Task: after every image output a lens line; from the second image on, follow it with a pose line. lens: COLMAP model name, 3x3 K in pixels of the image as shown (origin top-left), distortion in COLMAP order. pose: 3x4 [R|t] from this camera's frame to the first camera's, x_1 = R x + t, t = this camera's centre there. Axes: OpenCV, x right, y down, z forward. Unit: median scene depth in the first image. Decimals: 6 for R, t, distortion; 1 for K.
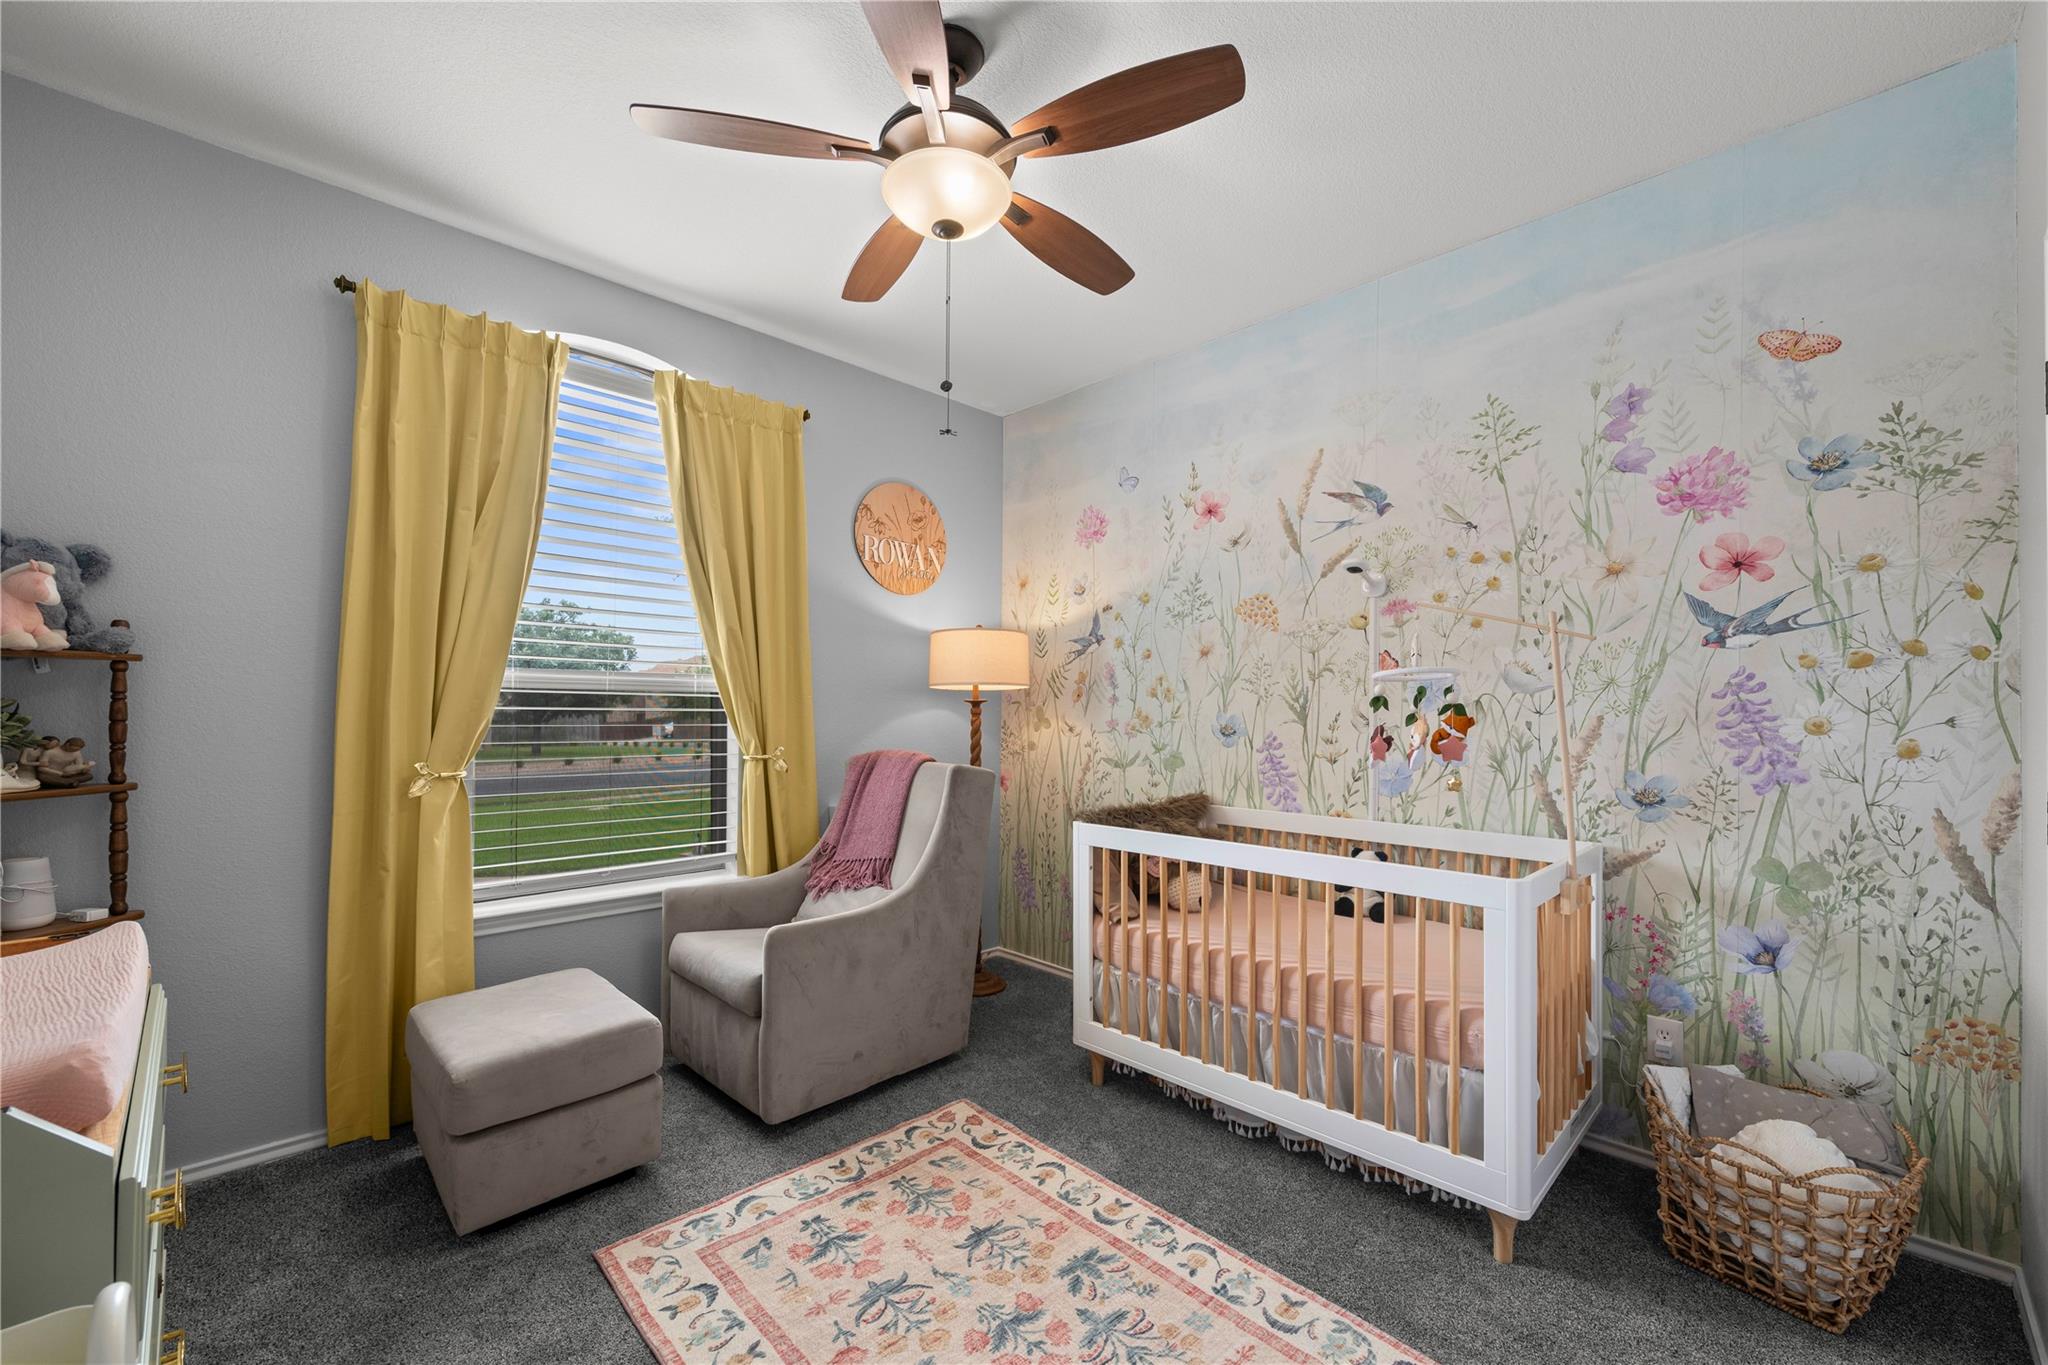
lens RADIAL K [[810.0, 0, 1038.2], [0, 810.0, 699.3], [0, 0, 1]] dist [0.001162, -0.000492]
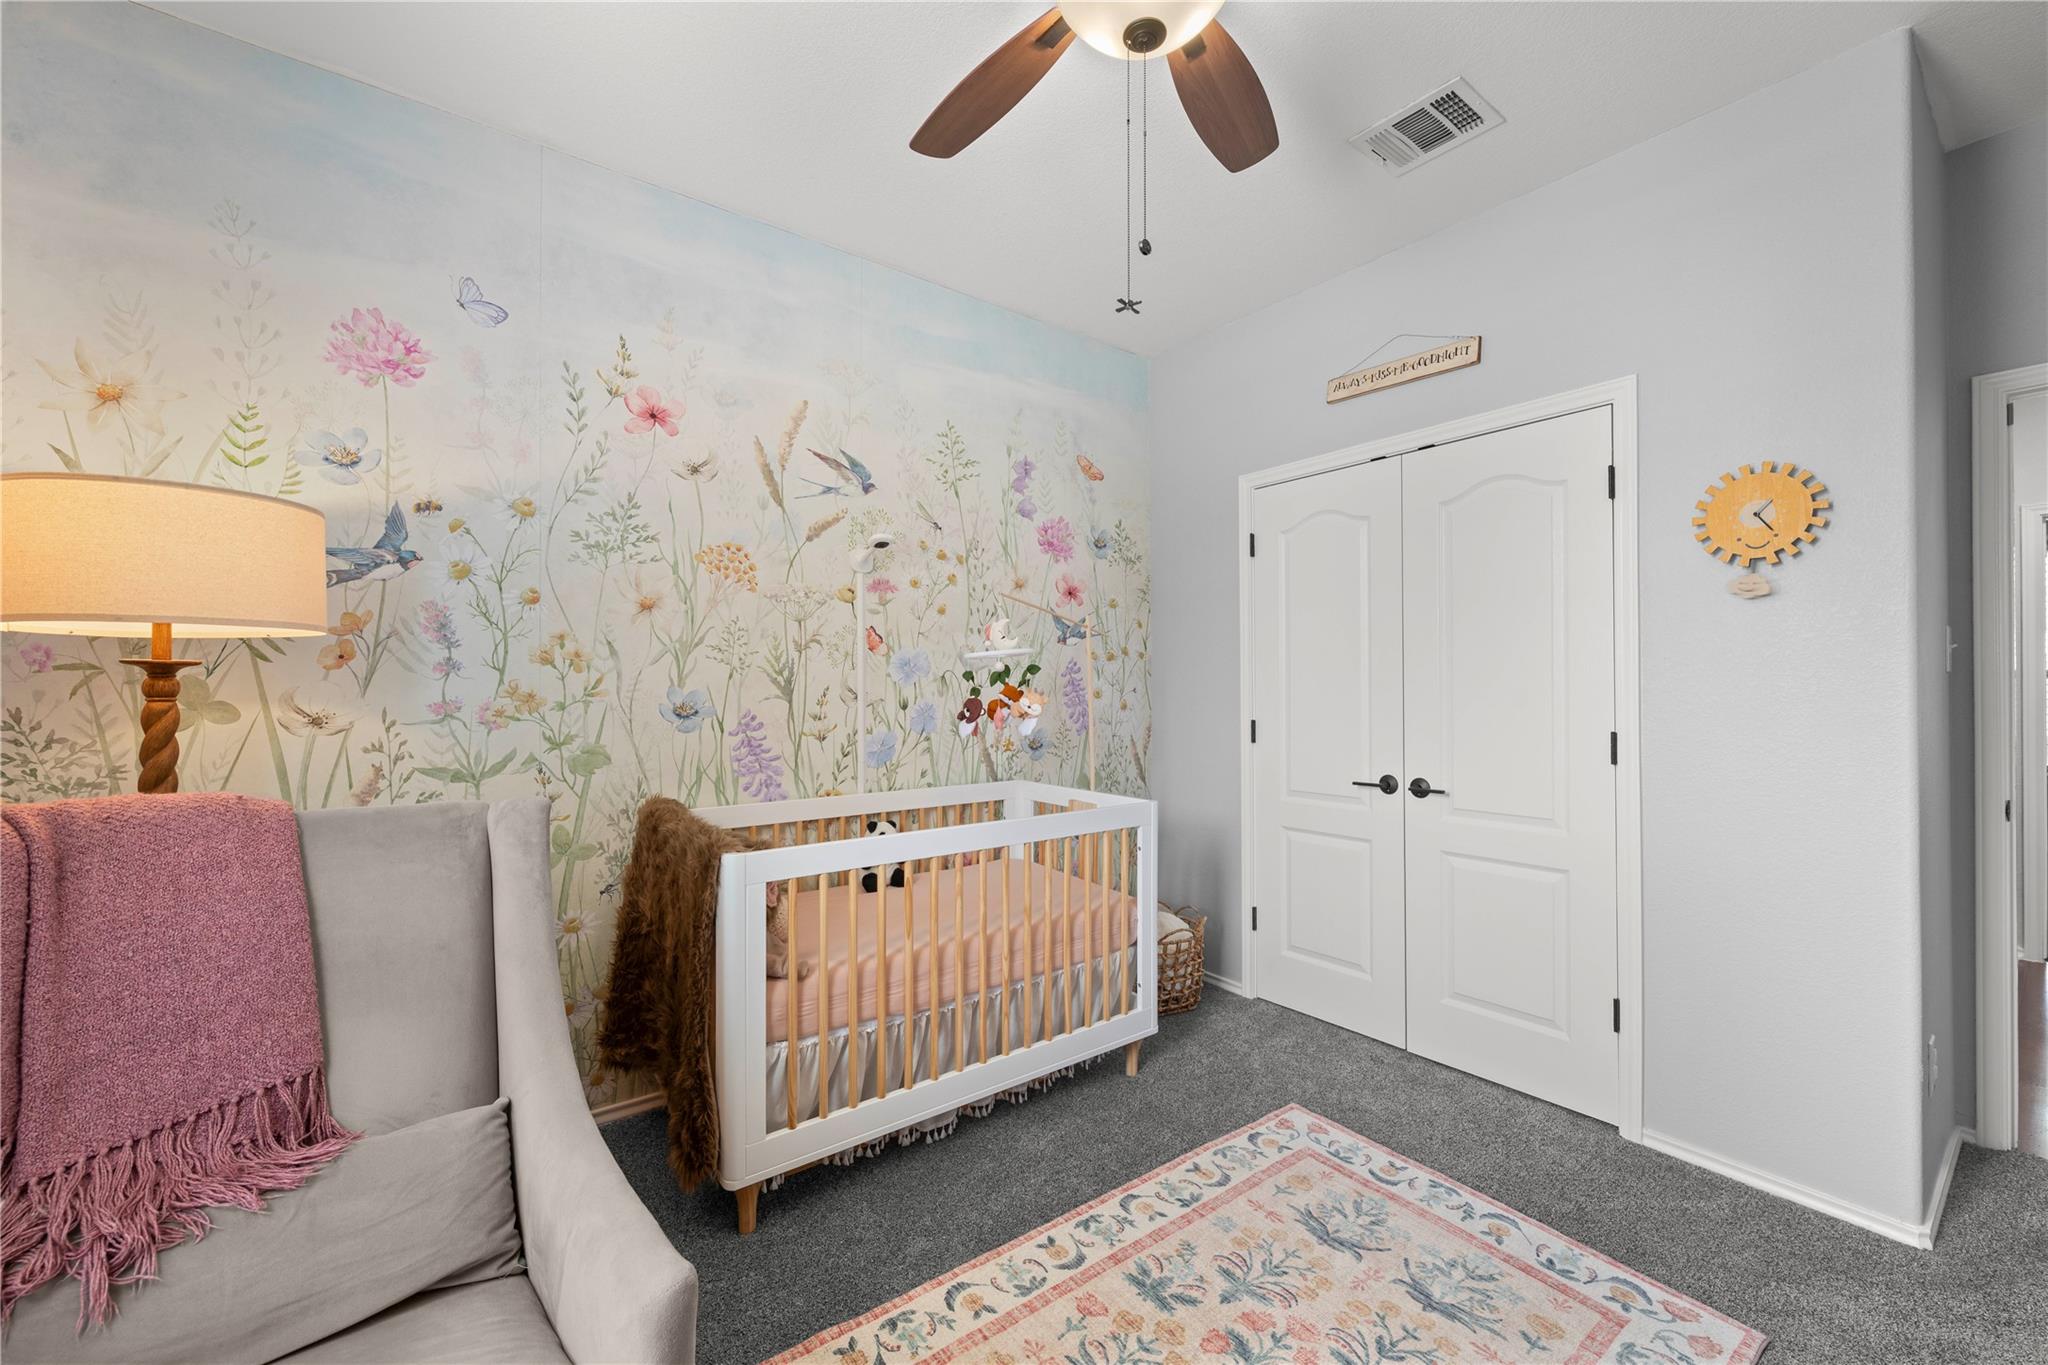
lens RADIAL K [[810.0, 0, 1037.5], [0, 810.0, 679.0], [0, 0, 1]] dist [0.001162, -0.000492]
pose [[0.127838, 0.006841, 0.991771, -0.593969], [-0.012426, 0.999909, -0.005296, 0.009914], [-0.991717, -0.011647, 0.127911, 0.692850]]
